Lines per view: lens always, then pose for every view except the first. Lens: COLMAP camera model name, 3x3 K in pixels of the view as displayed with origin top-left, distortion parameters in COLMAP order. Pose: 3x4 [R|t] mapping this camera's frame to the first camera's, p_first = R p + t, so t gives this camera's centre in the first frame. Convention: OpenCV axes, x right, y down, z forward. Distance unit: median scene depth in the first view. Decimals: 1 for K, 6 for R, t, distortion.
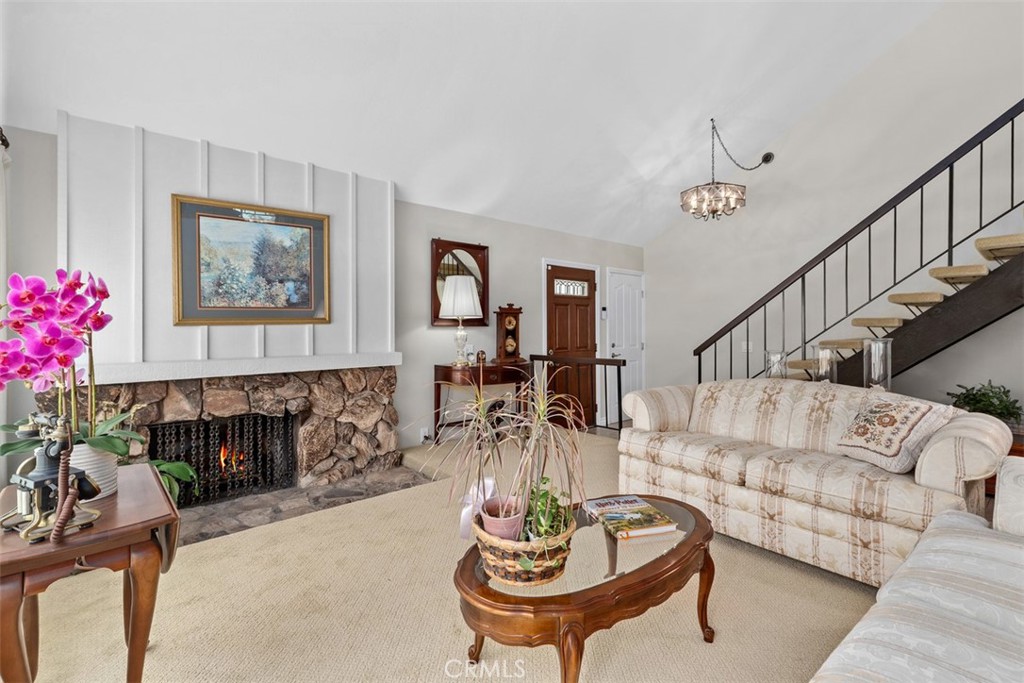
lens RADIAL K [[462.2, 0, 507.1], [0, 462.2, 331.4], [0, 0, 1]] dist [0.004169, -0.000783]
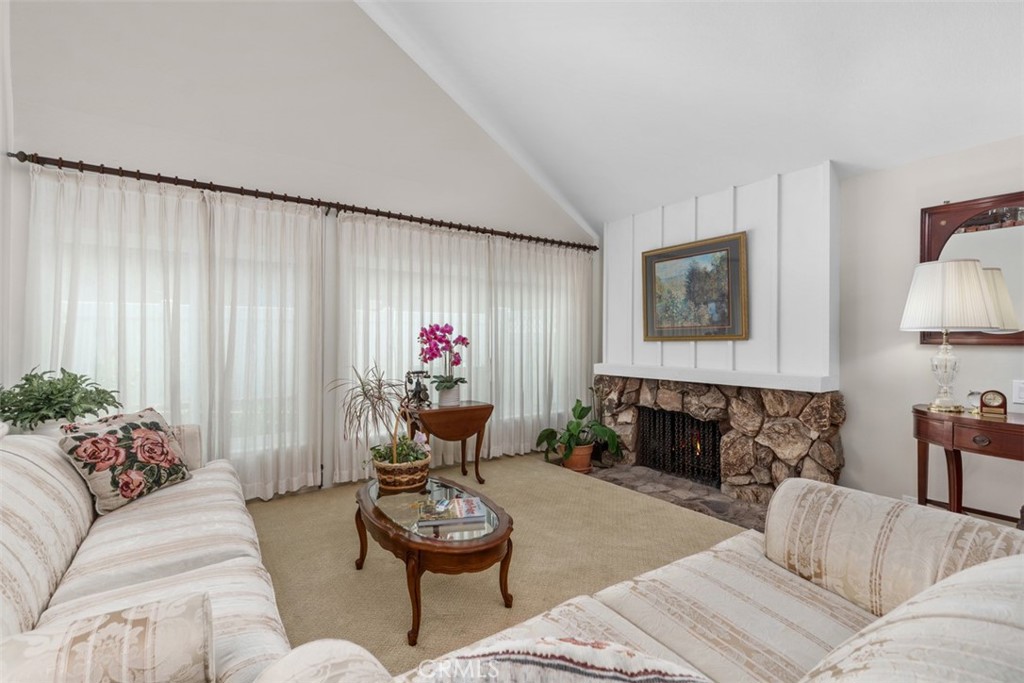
lens RADIAL K [[462.2, 0, 509.3], [0, 462.2, 341.8], [0, 0, 1]] dist [0.004169, -0.000783]
pose [[-0.082307, 0.008442, -0.996571, 0.682807], [-0.011153, 0.999894, 0.009391, -0.017774], [0.996545, 0.011888, -0.082204, 0.606256]]
